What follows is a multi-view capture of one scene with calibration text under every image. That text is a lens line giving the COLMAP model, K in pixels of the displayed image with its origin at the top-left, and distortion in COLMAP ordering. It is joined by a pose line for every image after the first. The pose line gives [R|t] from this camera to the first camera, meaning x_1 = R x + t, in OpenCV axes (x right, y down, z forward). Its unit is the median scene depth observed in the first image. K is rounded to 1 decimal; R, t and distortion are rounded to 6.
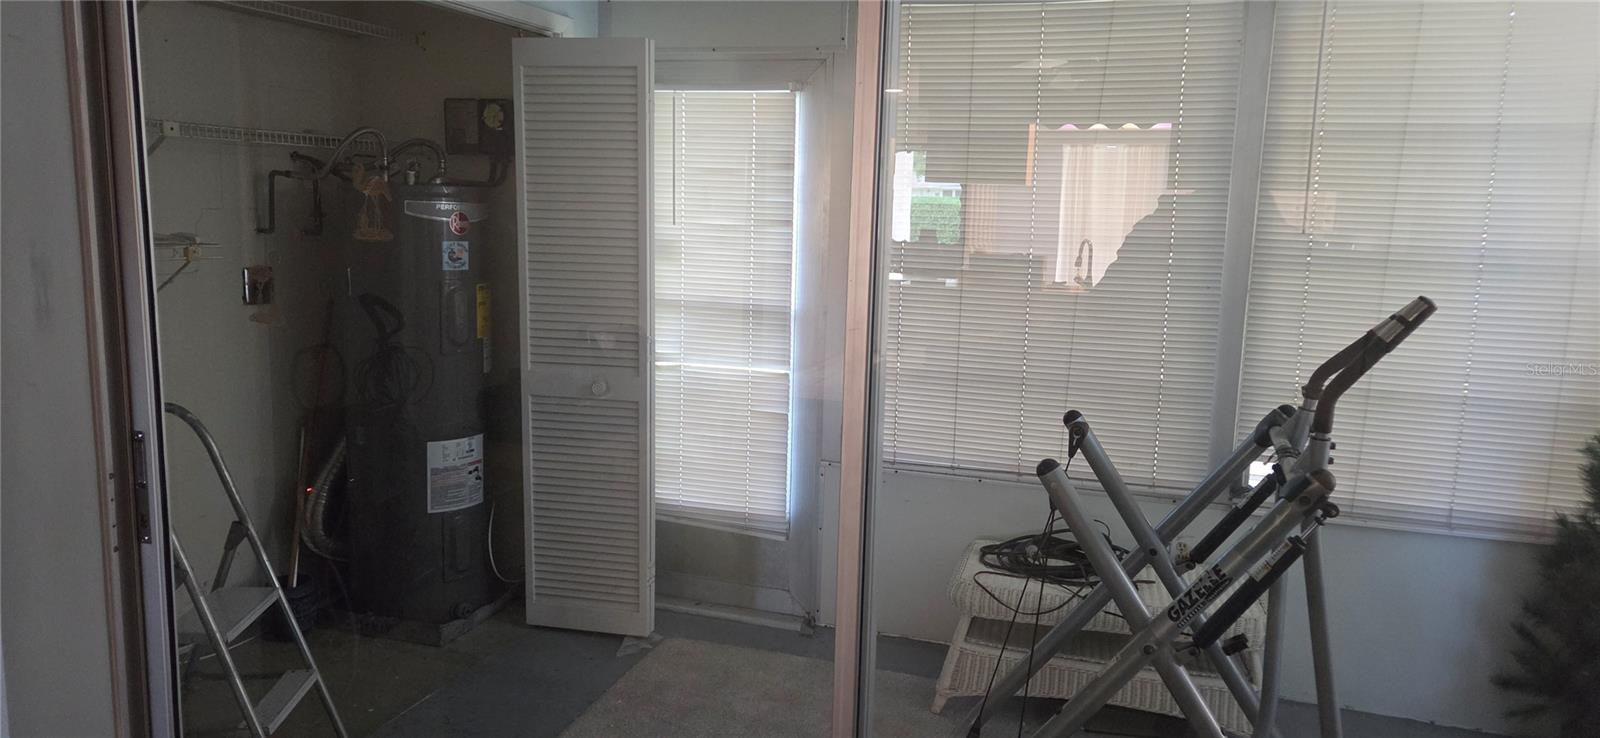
lens RADIAL K [[1134.3, 0, 800.0], [0, 1134.3, 369.0], [0, 0, 1]] dist [0.085900, -0.001014]
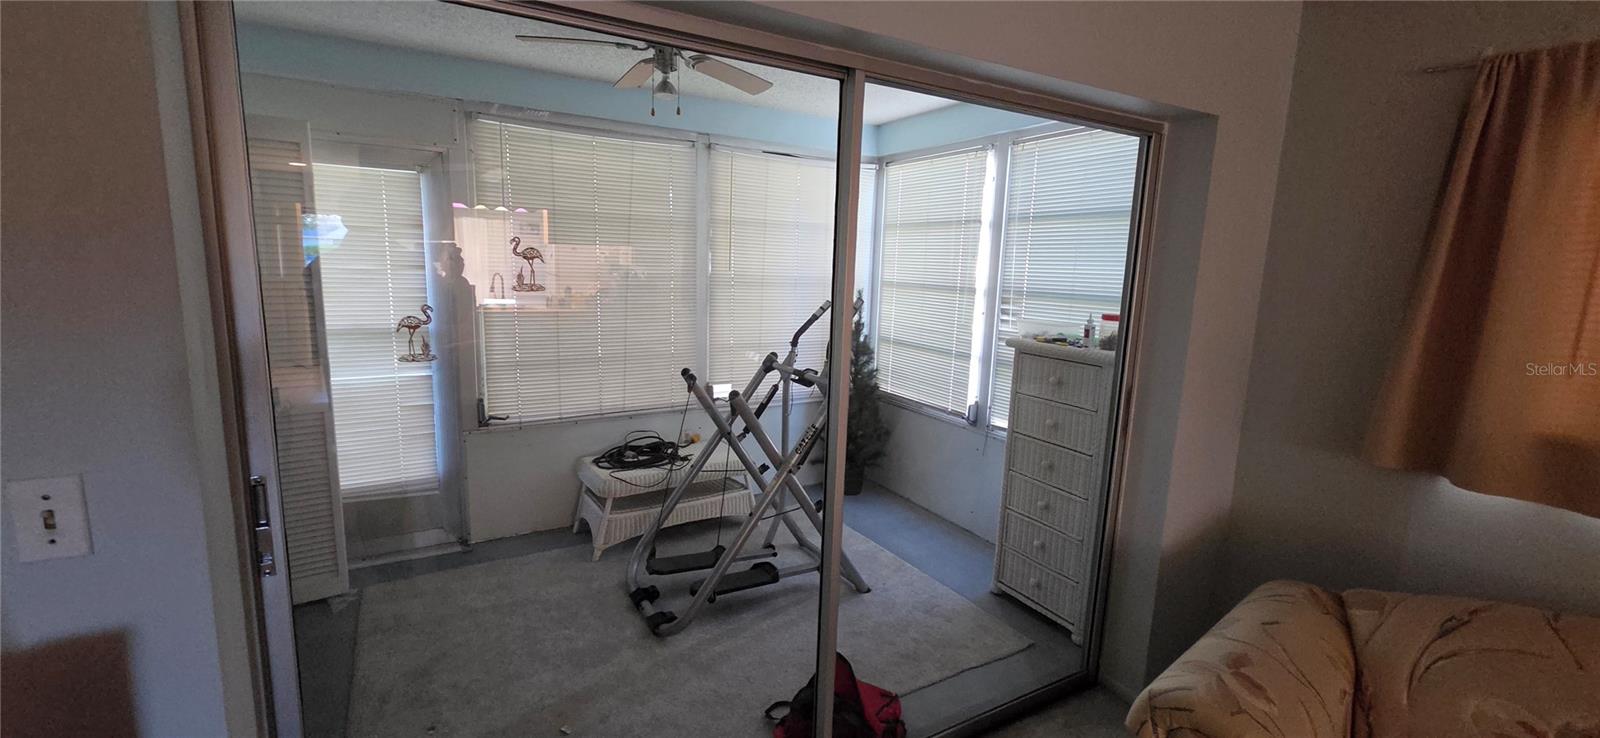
lens RADIAL K [[657.0, 0, 800.0], [0, 657.0, 369.0], [0, 0, 1]] dist [-0.000463, -0.000555]
pose [[0.644891, -0.128981, 0.753312, -0.337491], [0.107777, 0.991155, 0.077438, -0.017587], [-0.756637, 0.031250, 0.653088, 0.128516]]
